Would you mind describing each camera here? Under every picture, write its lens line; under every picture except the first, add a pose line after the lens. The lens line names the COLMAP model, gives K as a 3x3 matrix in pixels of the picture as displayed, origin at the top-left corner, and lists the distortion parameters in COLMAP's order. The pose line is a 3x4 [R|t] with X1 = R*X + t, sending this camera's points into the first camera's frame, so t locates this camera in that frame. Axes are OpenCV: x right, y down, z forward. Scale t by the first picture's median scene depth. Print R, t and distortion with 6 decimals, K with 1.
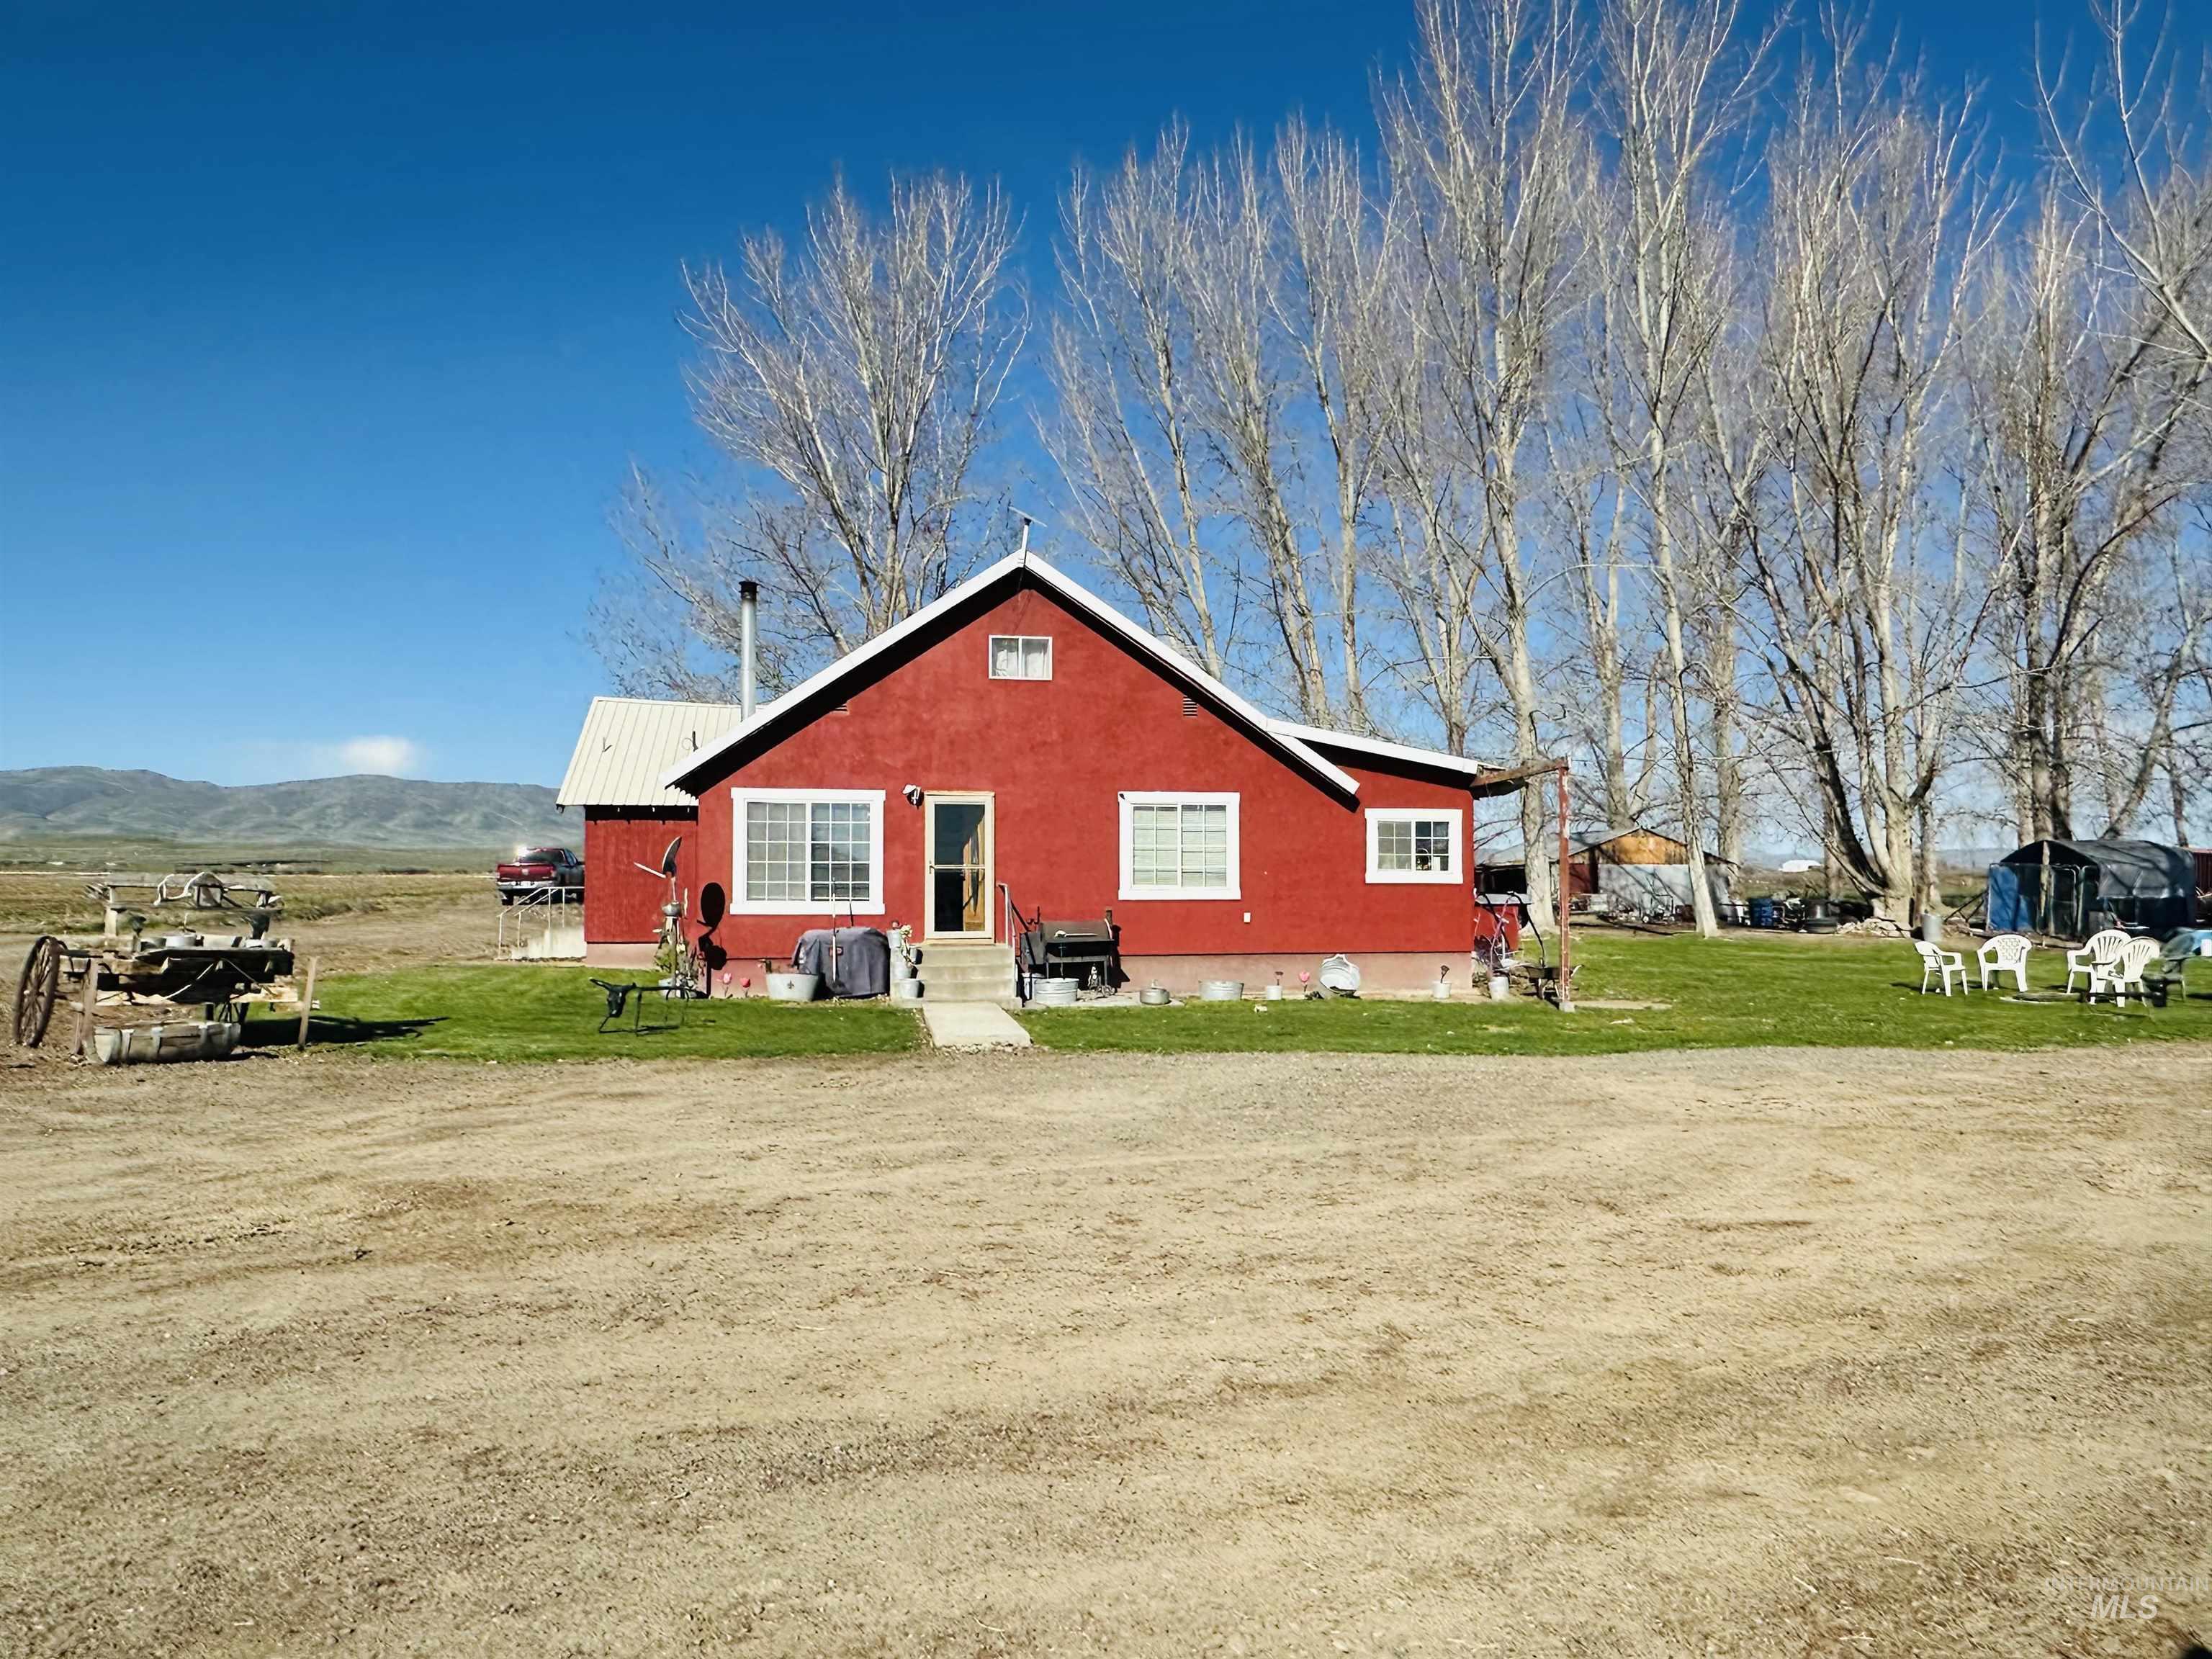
lens RADIAL K [[1383.9, 0, 1141.8], [0, 1383.9, 860.1], [0, 0, 1]] dist [-0.004271, 0.000441]
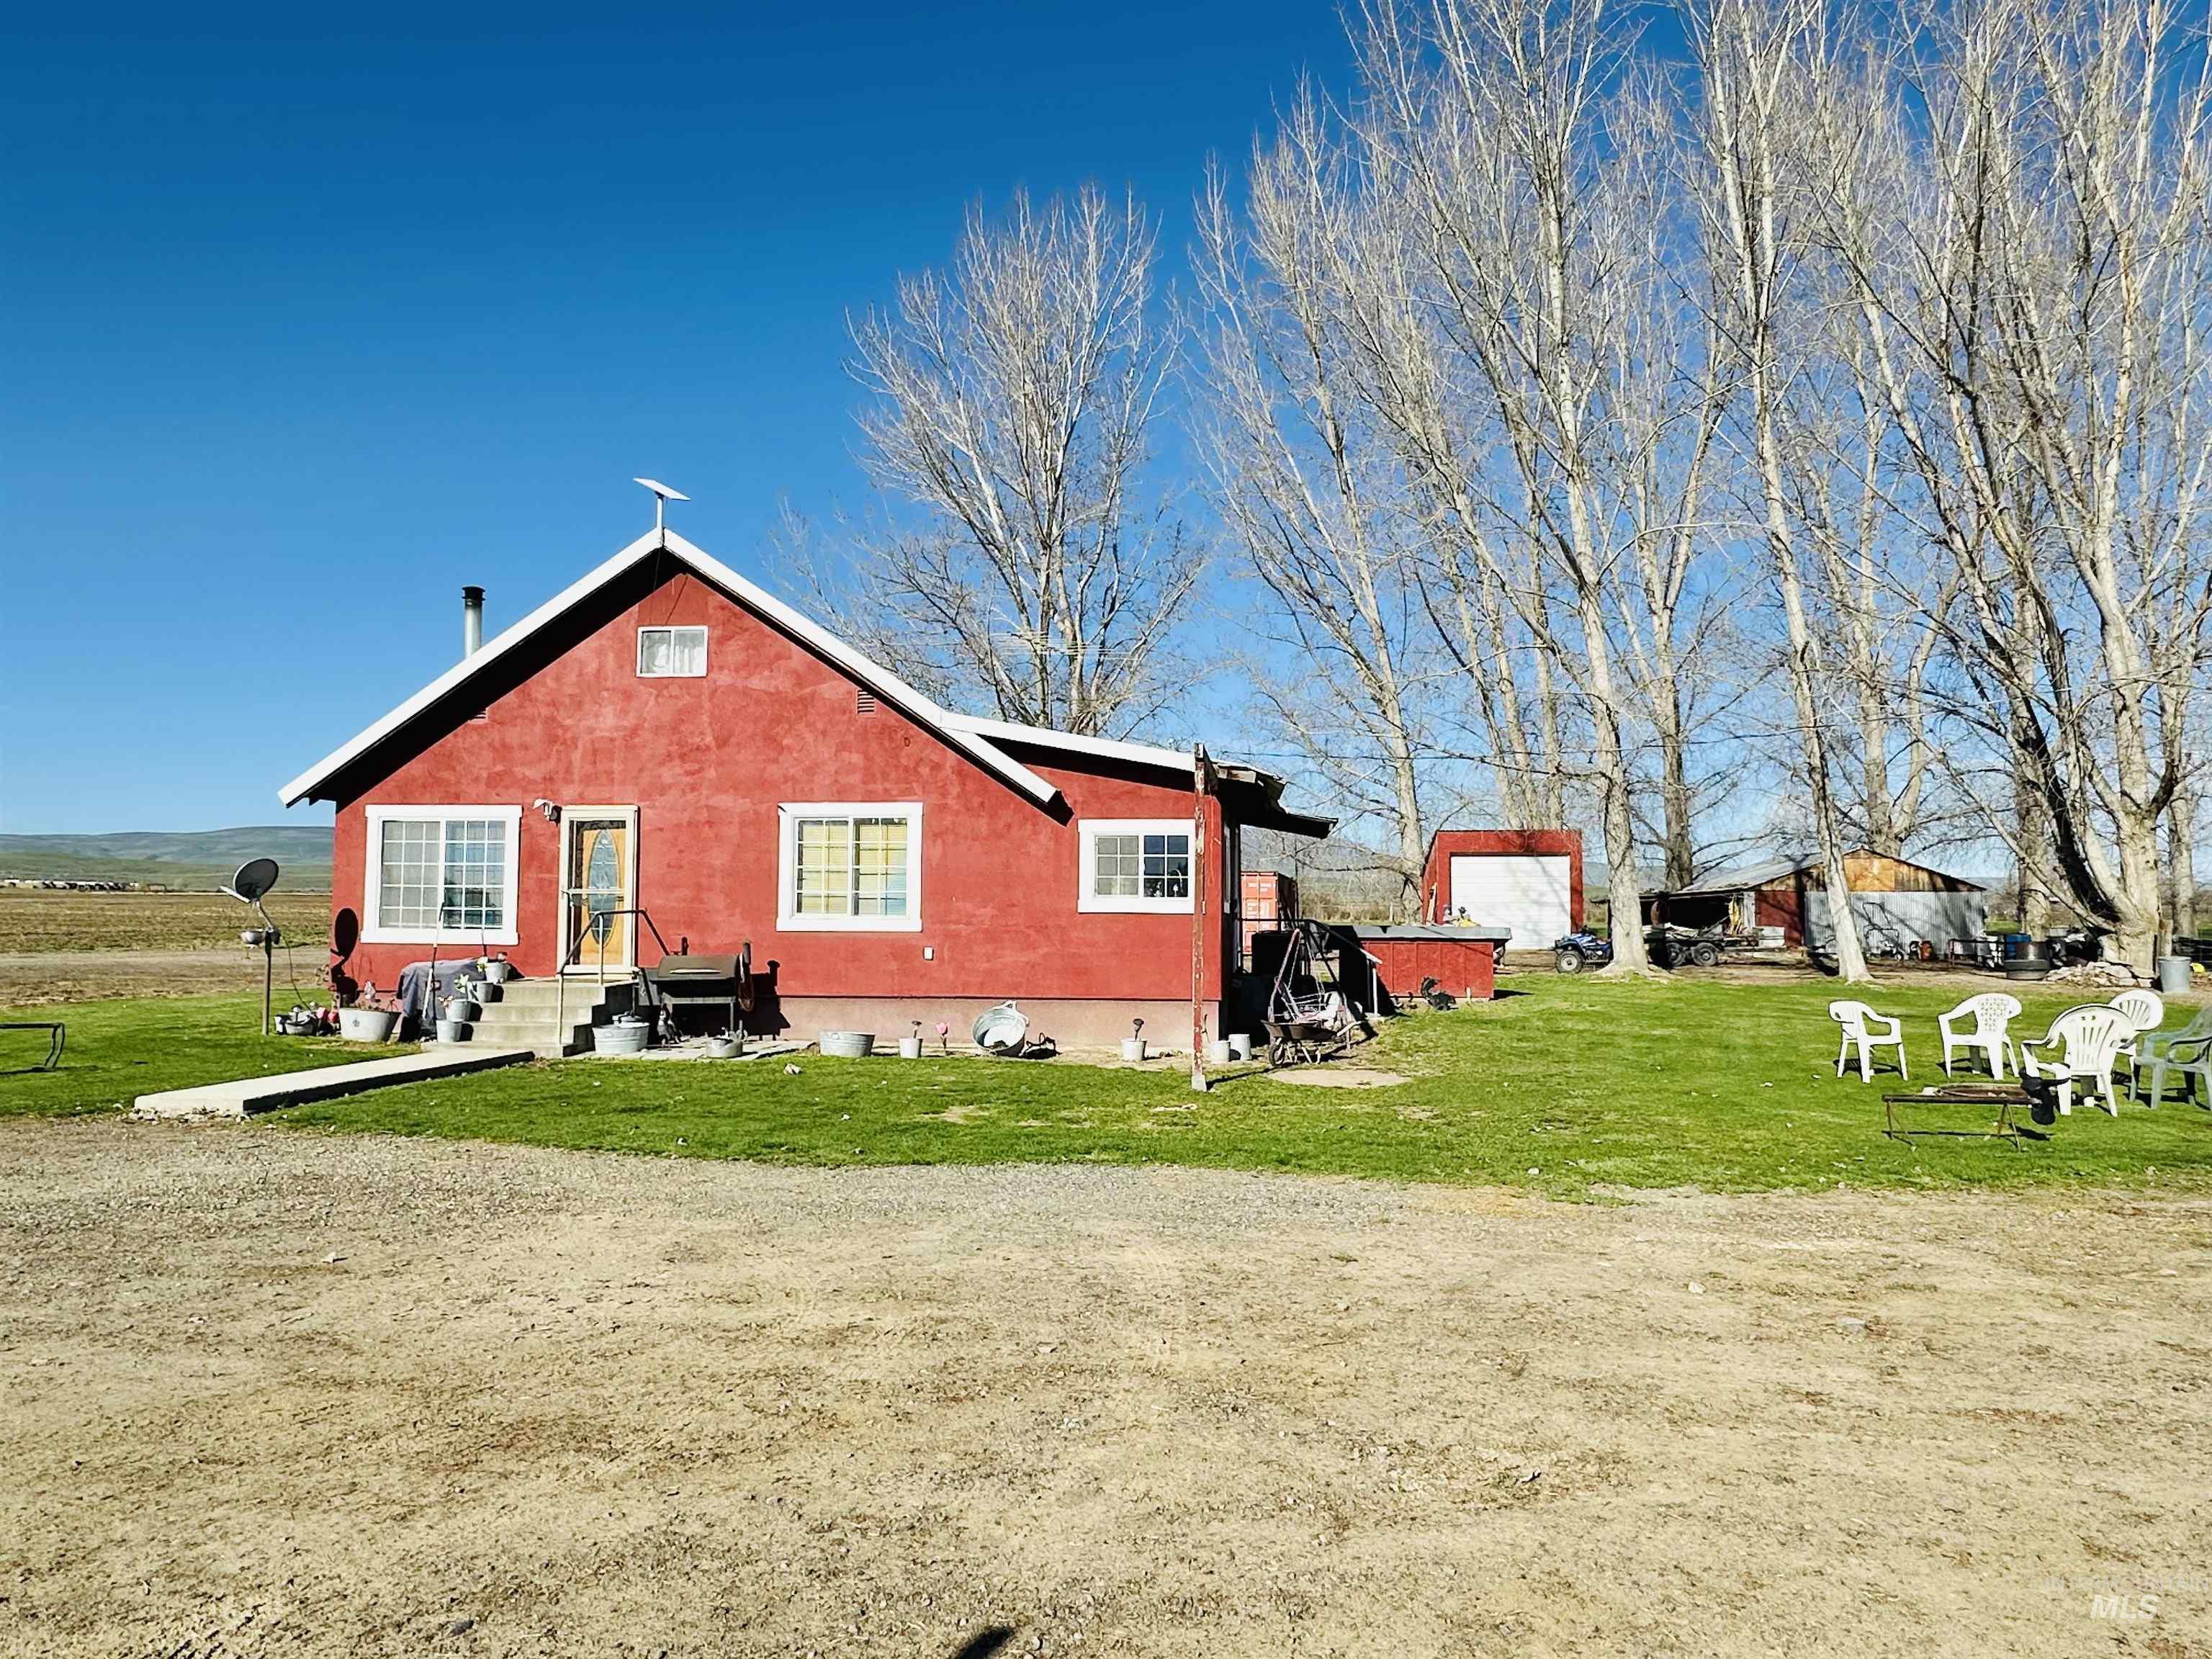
lens RADIAL K [[1383.9, 0, 1118.4], [0, 1383.9, 842.3], [0, 0, 1]] dist [-0.004271, 0.000441]
pose [[0.966057, -0.008125, -0.258203, 0.216233], [-0.000367, 0.999461, -0.032825, 0.001178], [0.258330, 0.031805, 0.965533, 0.123285]]
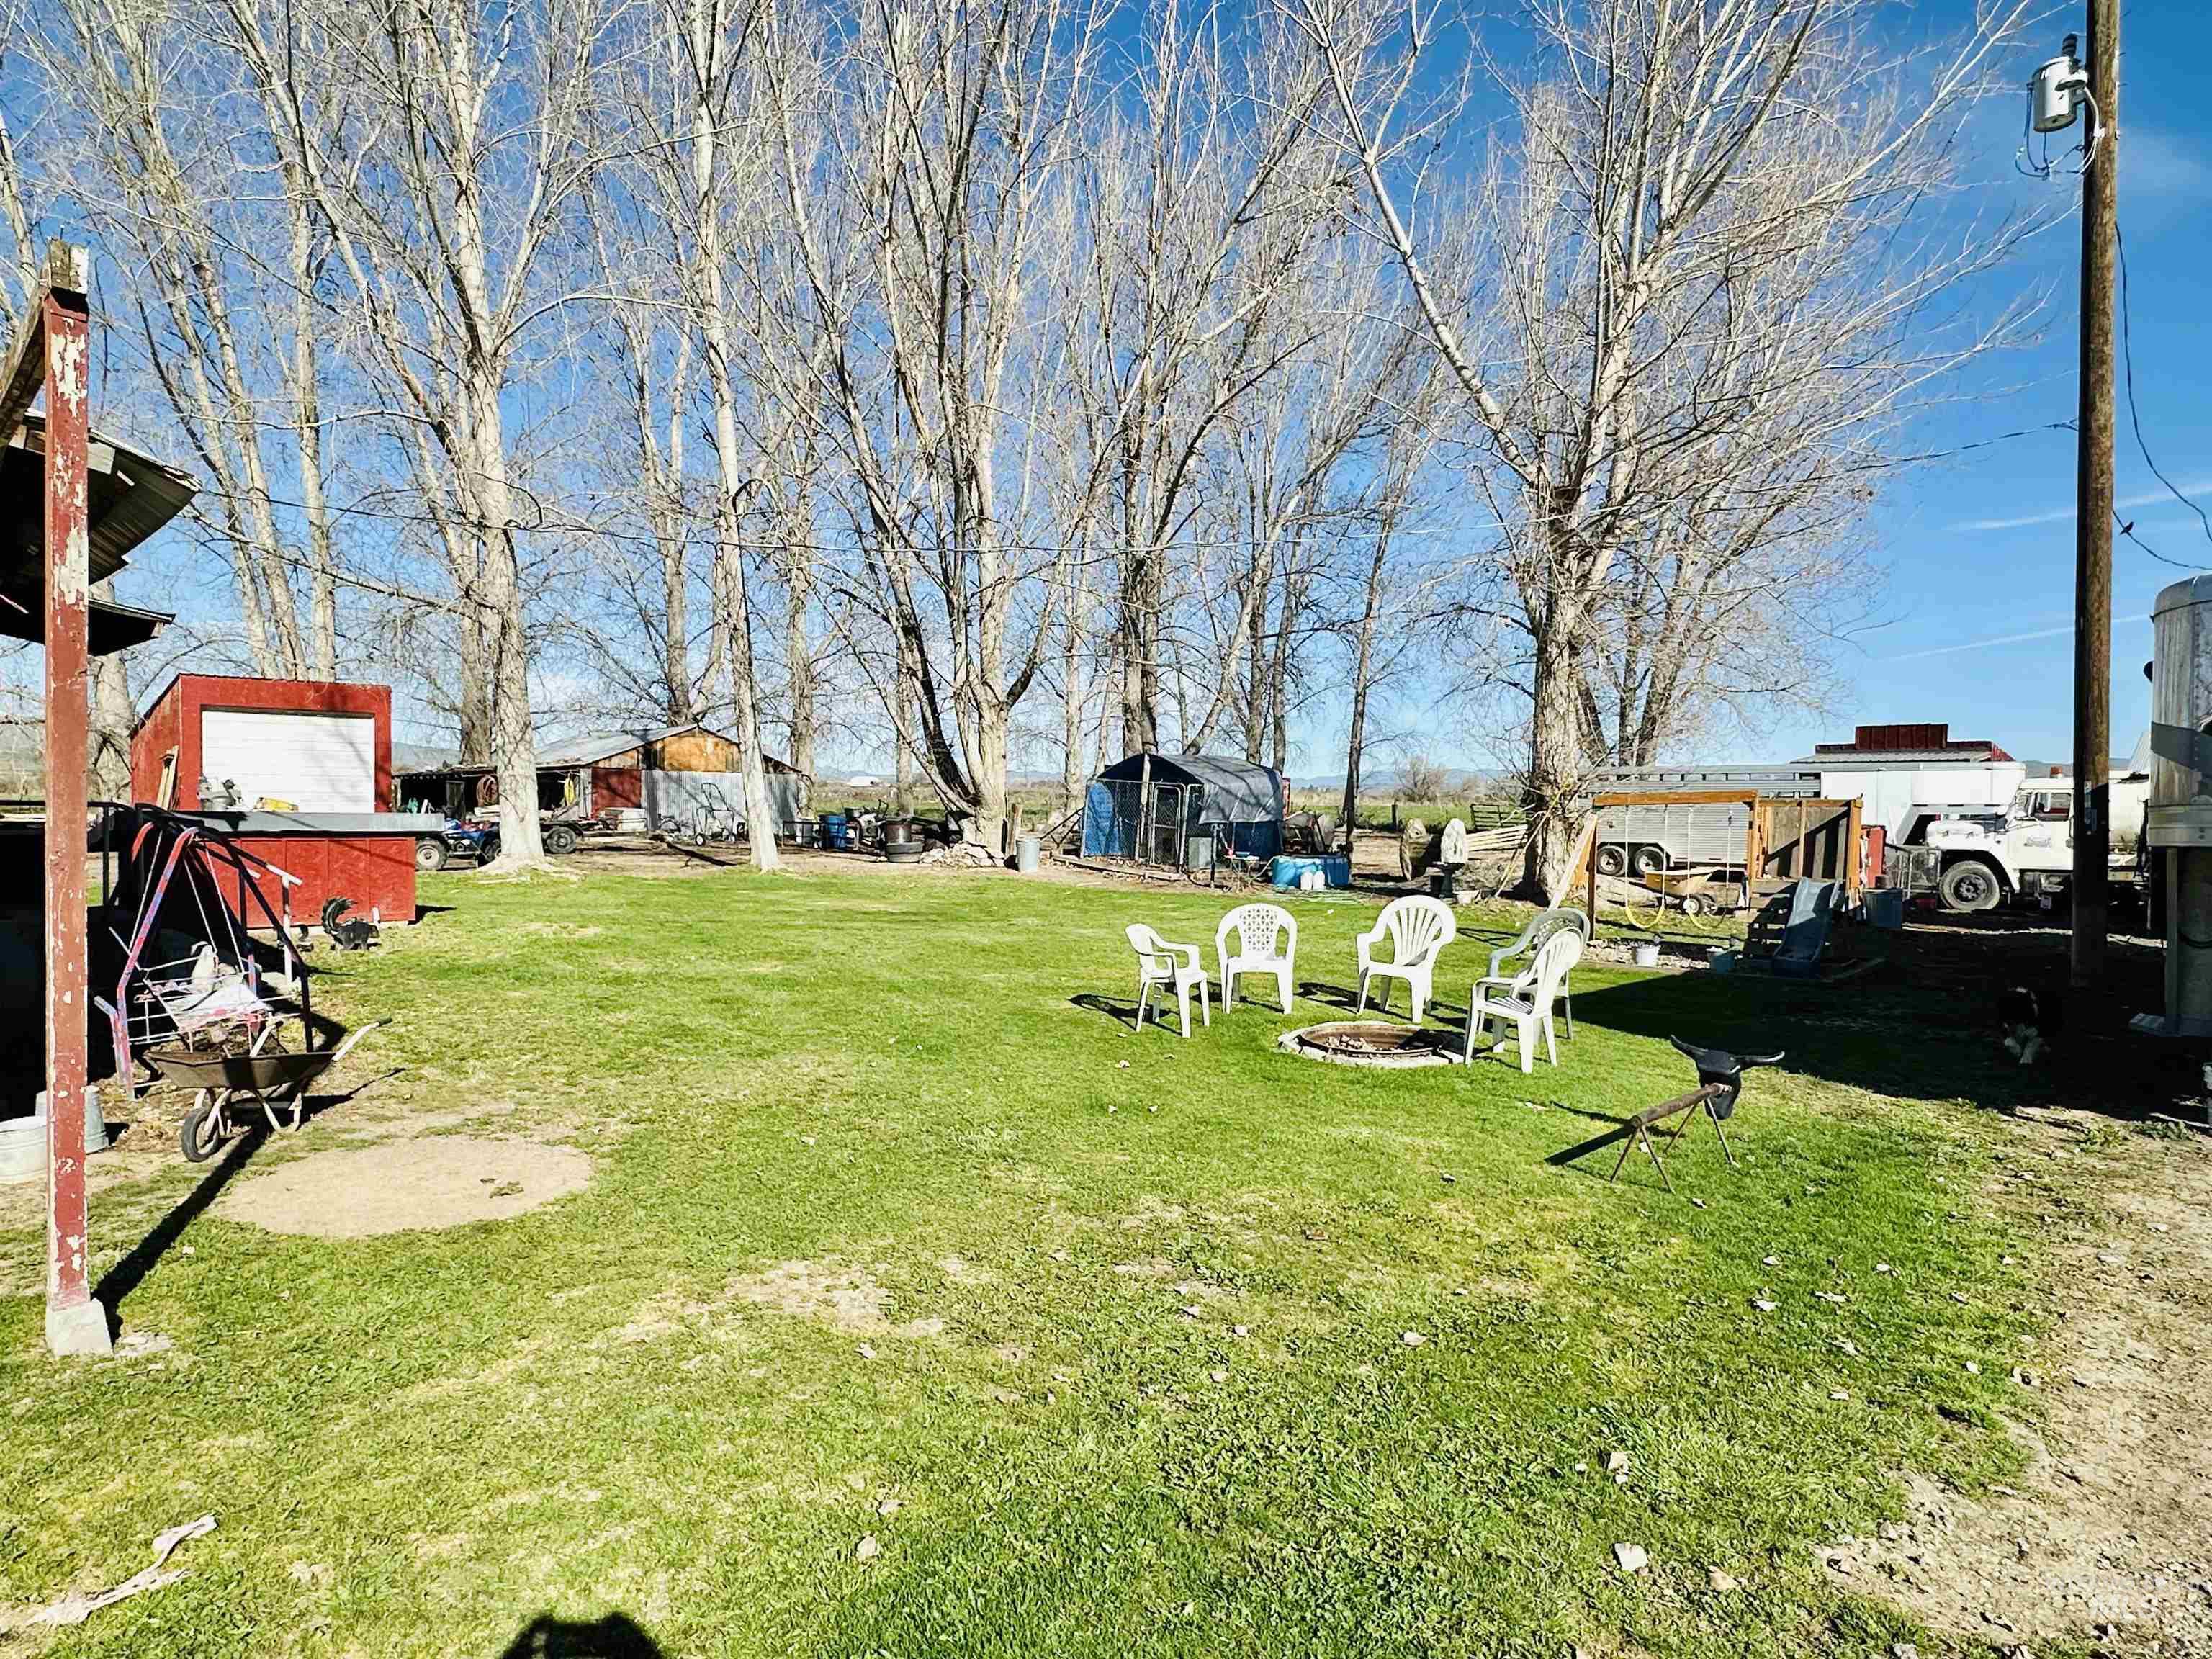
lens RADIAL K [[1342.3, 0, 1109.8], [0, 1342.3, 822.1], [0, 0, 1]] dist [-0.002609, 0.000742]
pose [[0.811459, 0.004539, 0.584392, 0.149915], [-0.027025, 0.999192, 0.029764, 0.004112], [-0.583784, -0.039945, 0.810926, 0.336639]]
